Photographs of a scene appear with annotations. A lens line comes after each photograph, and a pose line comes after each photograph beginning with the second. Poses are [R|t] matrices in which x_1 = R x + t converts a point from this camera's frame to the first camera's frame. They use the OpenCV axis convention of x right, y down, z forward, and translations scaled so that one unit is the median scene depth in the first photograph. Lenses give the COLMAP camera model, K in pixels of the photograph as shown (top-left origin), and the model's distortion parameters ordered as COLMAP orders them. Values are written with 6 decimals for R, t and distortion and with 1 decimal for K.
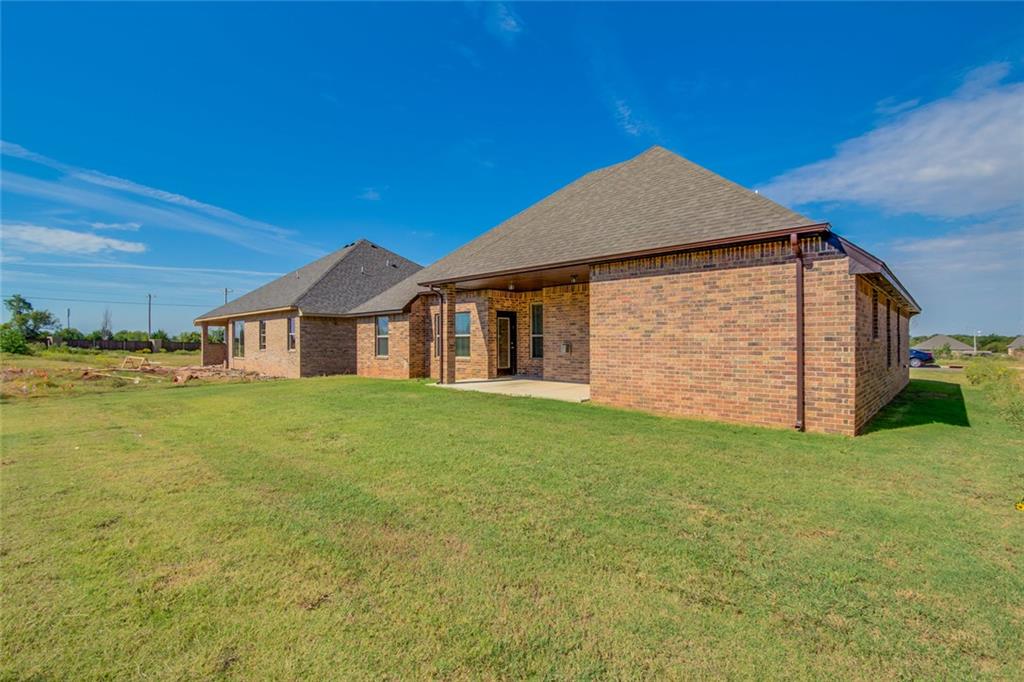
lens RADIAL K [[472.6, 0, 515.0], [0, 472.6, 339.3], [0, 0, 1]] dist [-0.004527, -0.000885]
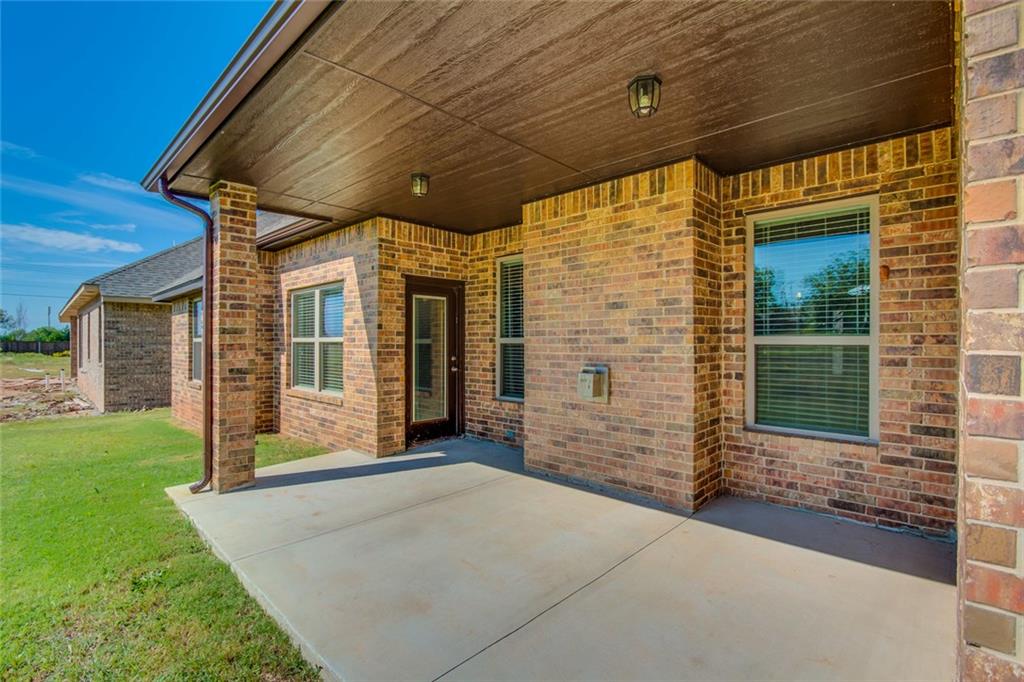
lens RADIAL K [[472.6, 0, 505.1], [0, 472.6, 338.0], [0, 0, 1]] dist [-0.004527, -0.000885]
pose [[0.999799, 0.005678, -0.019226, 0.048672], [-0.005841, 0.999947, -0.008463, -0.006855], [0.019177, 0.008573, 0.999779, 0.609284]]
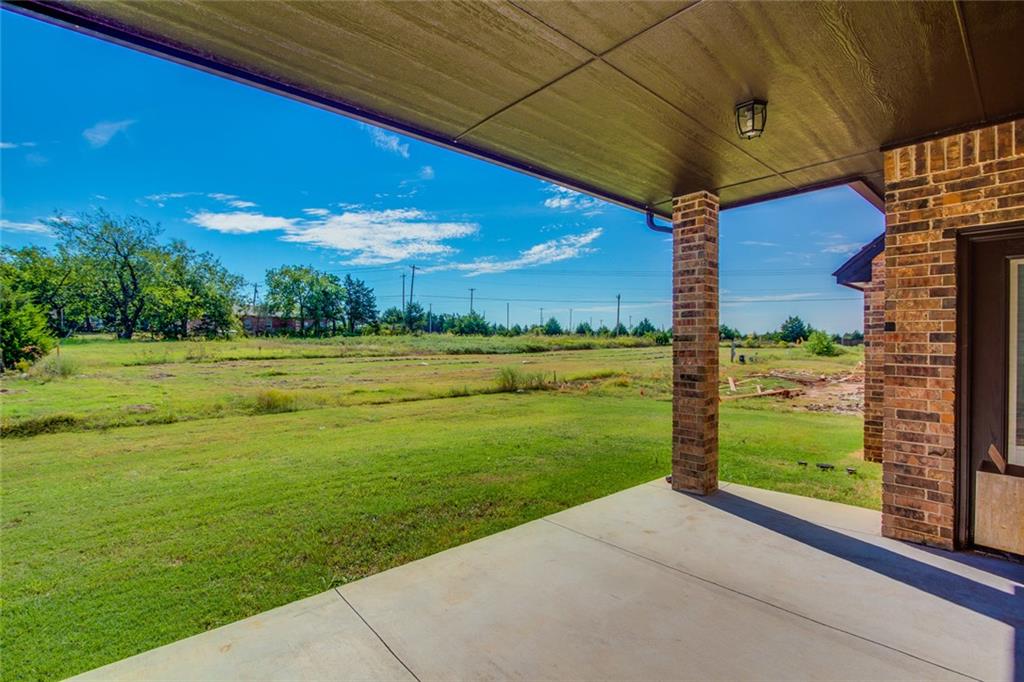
lens RADIAL K [[472.6, 0, 509.5], [0, 472.6, 344.3], [0, 0, 1]] dist [-0.004527, -0.000885]
pose [[-0.087818, 0.007972, -0.996105, 0.184407], [-0.005587, 0.999948, 0.008496, -0.010624], [0.996121, 0.006311, -0.087769, 0.807615]]
